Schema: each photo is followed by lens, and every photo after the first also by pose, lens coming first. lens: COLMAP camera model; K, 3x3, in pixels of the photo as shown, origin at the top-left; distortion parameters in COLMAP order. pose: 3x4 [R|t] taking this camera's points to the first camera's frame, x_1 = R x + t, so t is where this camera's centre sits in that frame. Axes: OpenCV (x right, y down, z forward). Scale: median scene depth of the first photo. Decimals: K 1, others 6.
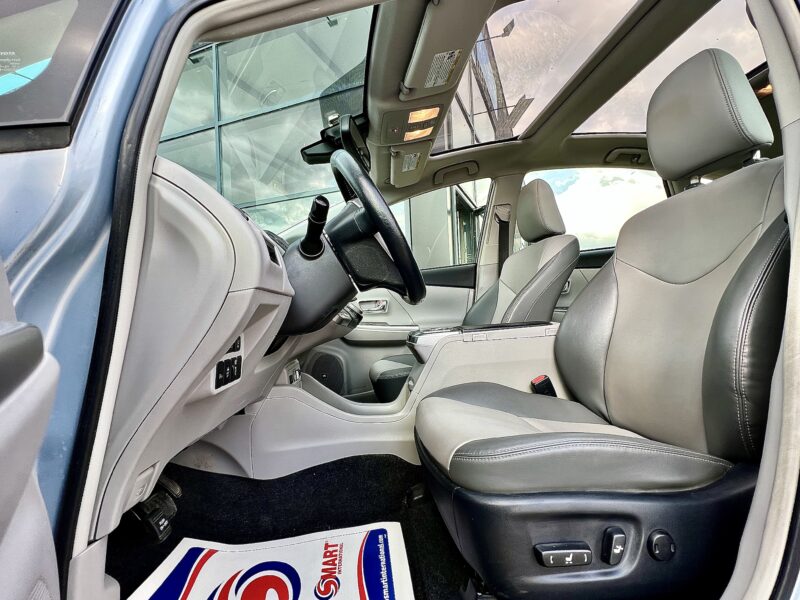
lens RADIAL K [[386.8, 0, 399.1], [0, 386.8, 299.3], [0, 0, 1]] dist [0.004329, -0.000497]
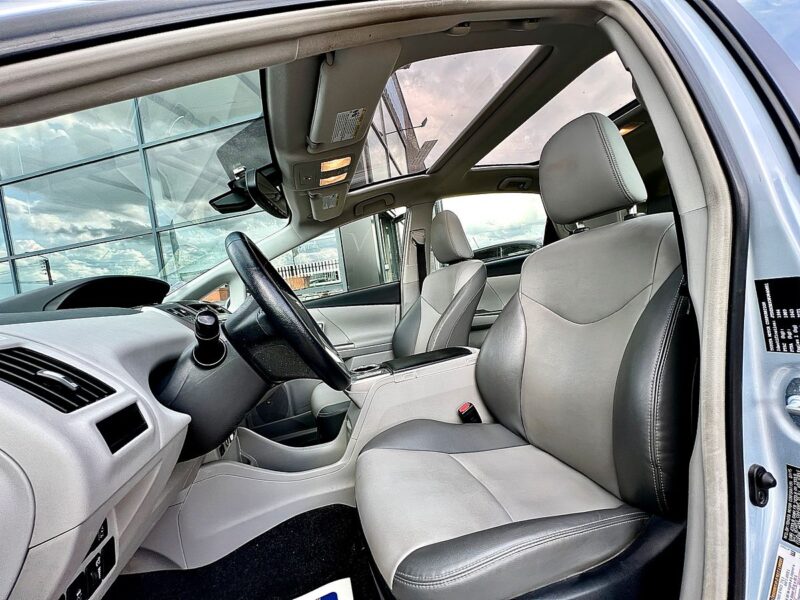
lens RADIAL K [[319.9, 0, 399.9], [0, 319.9, 300.5], [0, 0, 1]] dist [-0.000669, 0.000259]
pose [[0.978052, -0.097548, 0.184118, 0.038446], [0.089953, 0.994731, 0.049184, -0.146860], [-0.187946, -0.031542, 0.981673, 0.138585]]
